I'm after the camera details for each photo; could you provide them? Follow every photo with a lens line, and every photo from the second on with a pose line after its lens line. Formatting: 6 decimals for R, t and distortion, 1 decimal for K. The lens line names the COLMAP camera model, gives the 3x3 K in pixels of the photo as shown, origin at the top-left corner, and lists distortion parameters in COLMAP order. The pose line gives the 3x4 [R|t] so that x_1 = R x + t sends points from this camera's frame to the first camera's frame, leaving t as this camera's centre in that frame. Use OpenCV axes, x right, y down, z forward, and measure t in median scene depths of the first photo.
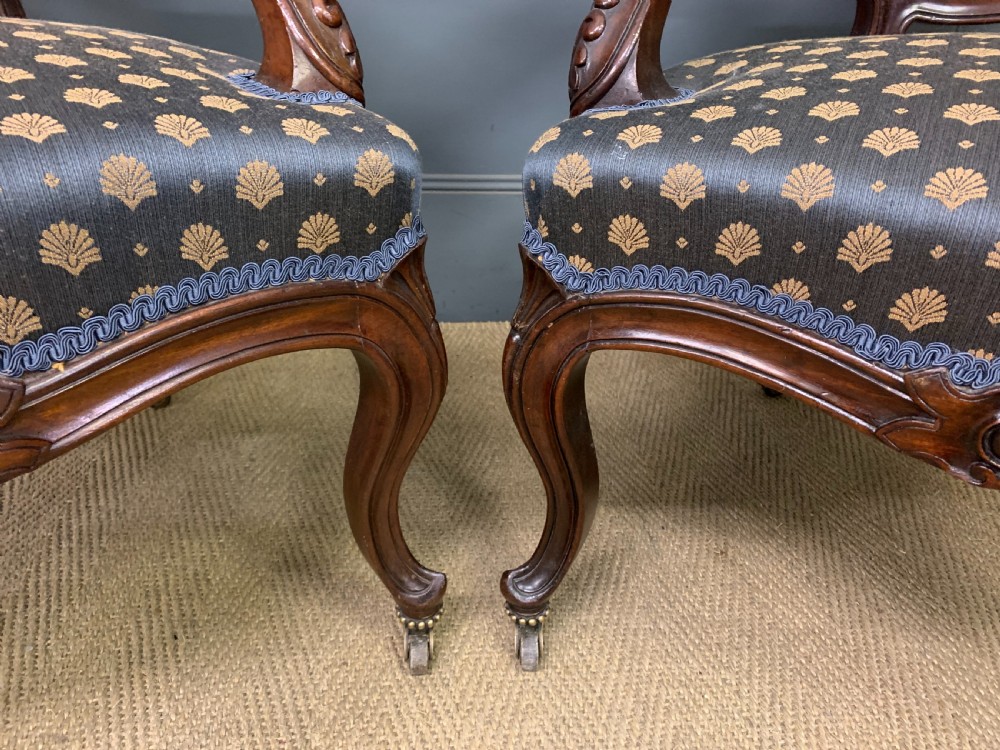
lens RADIAL K [[774.9, 0, 501.7], [0, 774.9, 368.4], [0, 0, 1]] dist [0.035371, -0.032083]
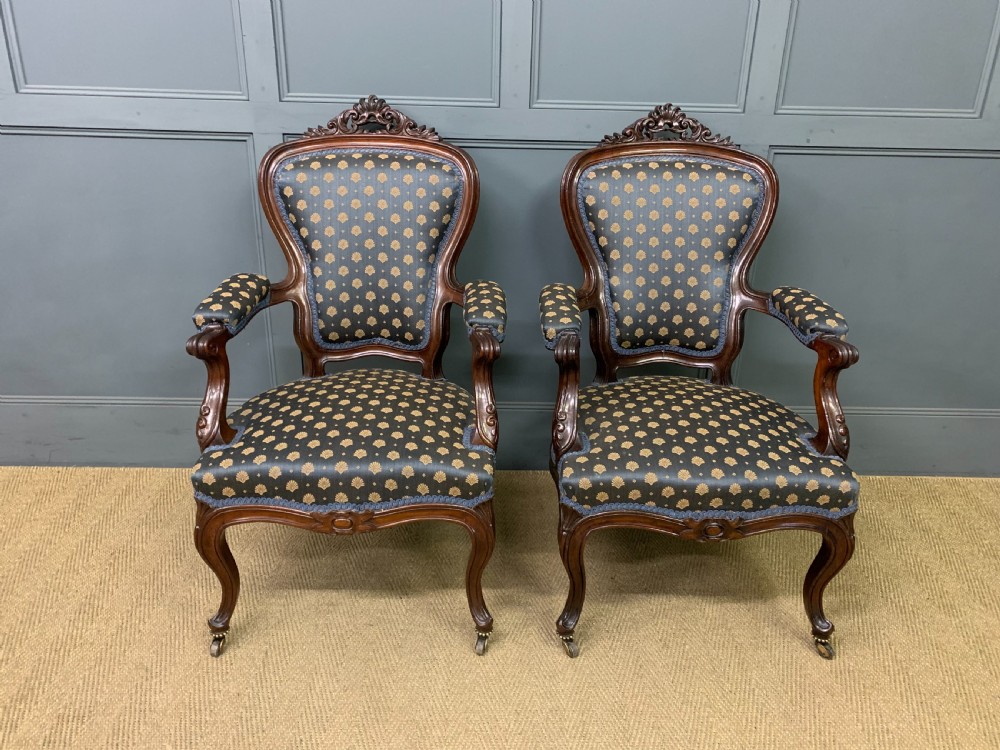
lens RADIAL K [[774.9, 0, 494.4], [0, 774.9, 365.1], [0, 0, 1]] dist [0.035371, -0.032083]
pose [[0.880923, -0.185010, 0.435598, -1.650675], [0.243698, 0.966344, -0.082405, -0.574031], [-0.405692, 0.178747, 0.896361, -1.982430]]
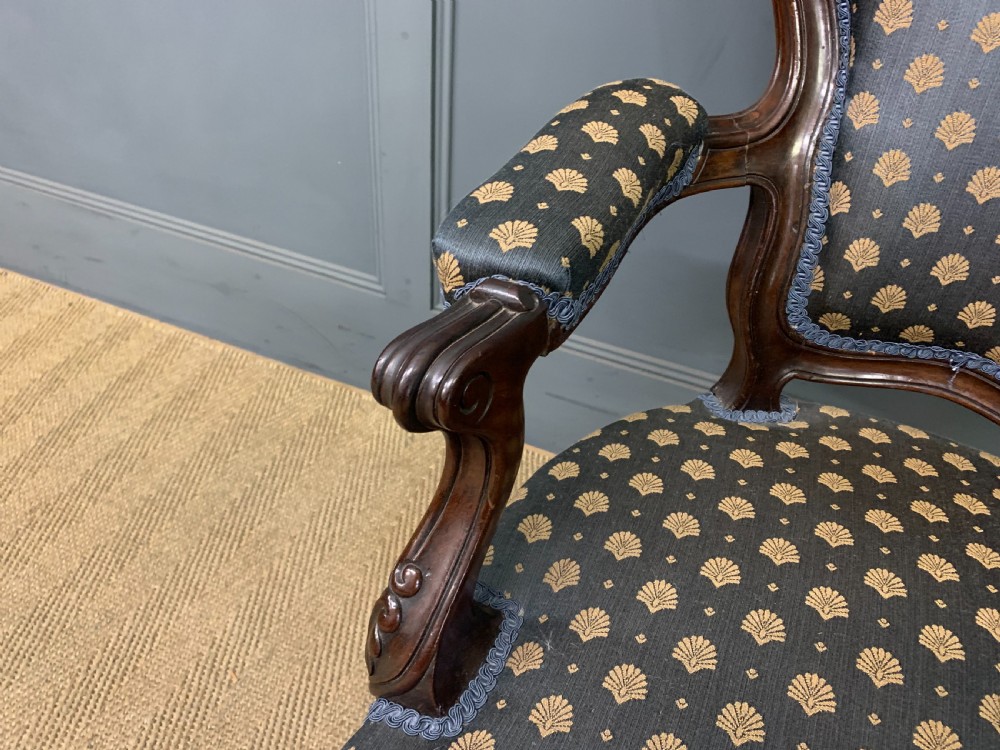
lens RADIAL K [[774.9, 0, 495.0], [0, 774.9, 375.5], [0, 0, 1]] dist [0.035371, -0.032083]
pose [[0.998400, 0.000910, 0.056547, 0.220294], [-0.009789, 0.987557, 0.156957, -0.982337], [-0.055700, -0.157259, 0.985985, 0.219578]]
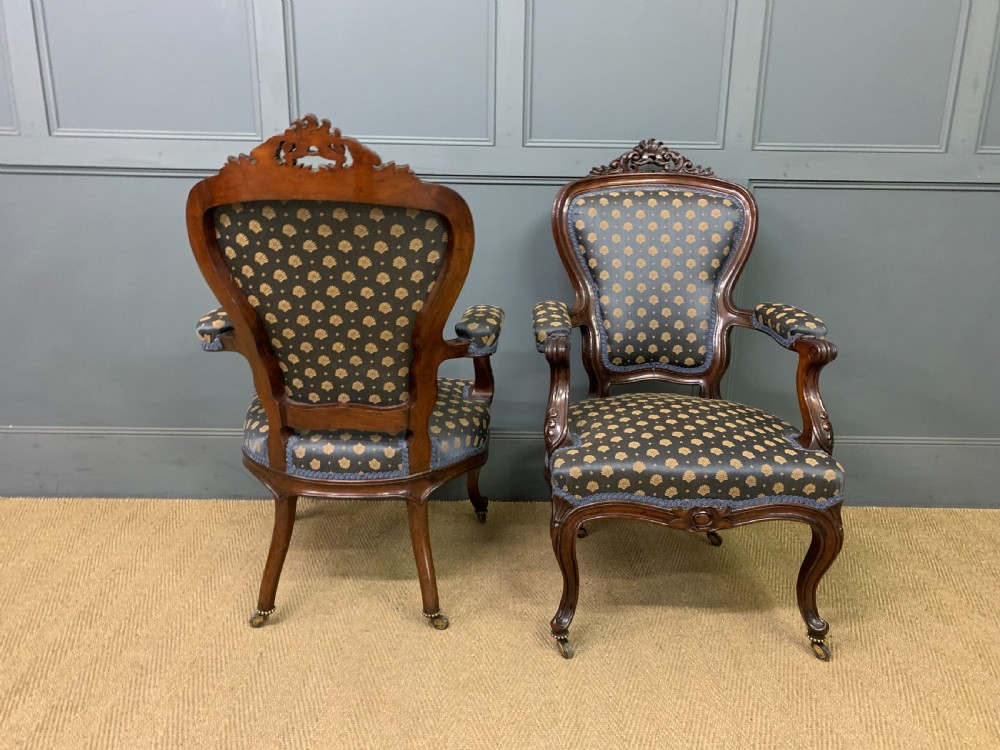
lens RADIAL K [[774.9, 0, 493.0], [0, 774.9, 375.5], [0, 0, 1]] dist [0.035371, -0.032083]
pose [[0.885769, -0.135024, 0.444052, -1.738902], [0.245188, 0.948478, -0.200679, -0.056557], [-0.394077, 0.286632, 0.873239, -2.035637]]
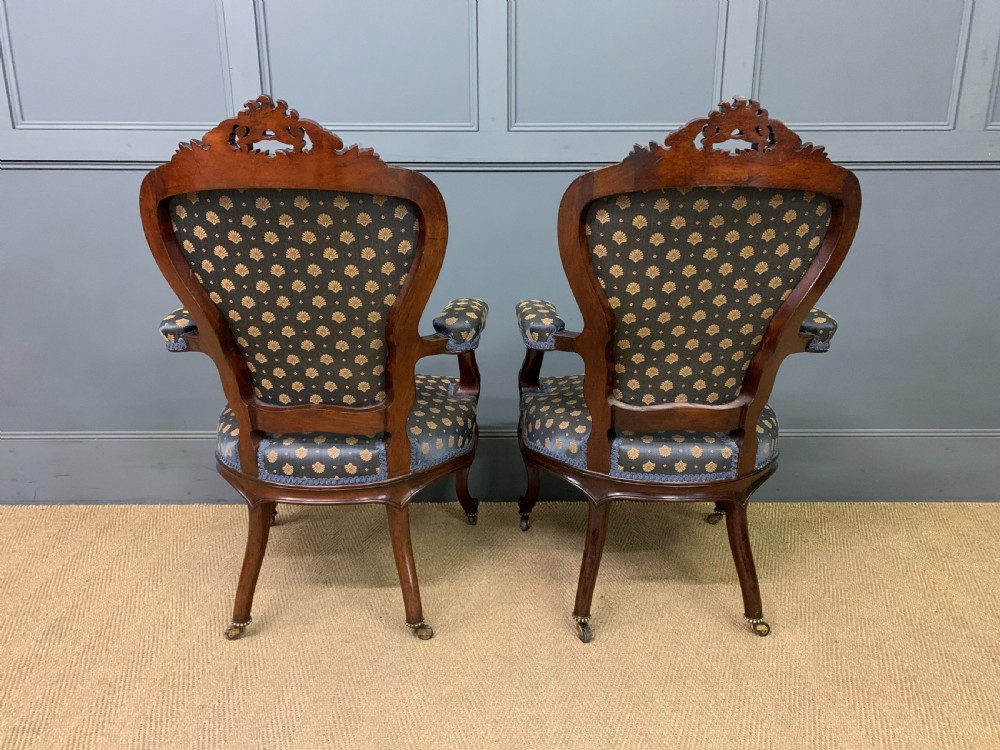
lens RADIAL K [[774.9, 0, 494.1], [0, 774.9, 380.8], [0, 0, 1]] dist [0.035371, -0.032083]
pose [[0.887355, -0.155016, 0.434248, -1.538565], [0.258266, 0.947288, -0.189590, -0.077805], [-0.381968, 0.280385, 0.880616, -1.909134]]
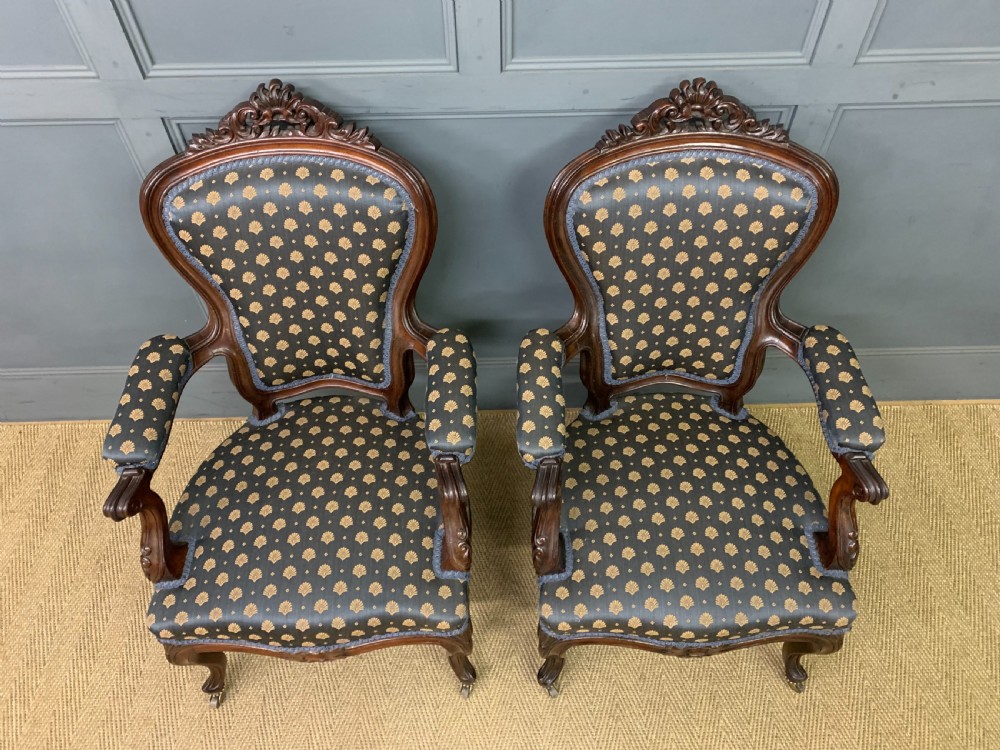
lens RADIAL K [[774.9, 0, 495.5], [0, 774.9, 371.2], [0, 0, 1]] dist [0.035371, -0.032083]
pose [[0.876773, -0.403167, 0.262155, -0.571715], [0.276133, 0.868367, 0.411934, -2.580542], [-0.393725, -0.288783, 0.872688, -1.383004]]
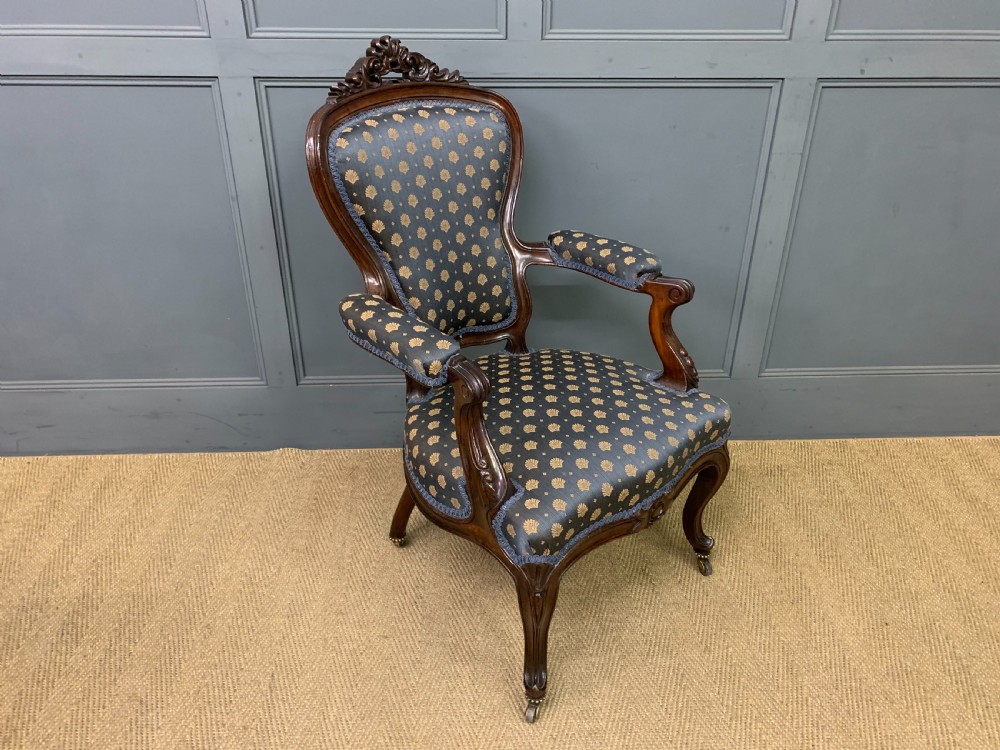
lens RADIAL K [[774.9, 0, 494.3], [0, 774.9, 376.3], [0, 0, 1]] dist [0.035371, -0.032083]
pose [[0.865563, -0.259165, 0.428525, -1.522017], [0.271432, 0.961875, 0.033470, -0.922981], [-0.420862, 0.087345, 0.902910, -1.532202]]
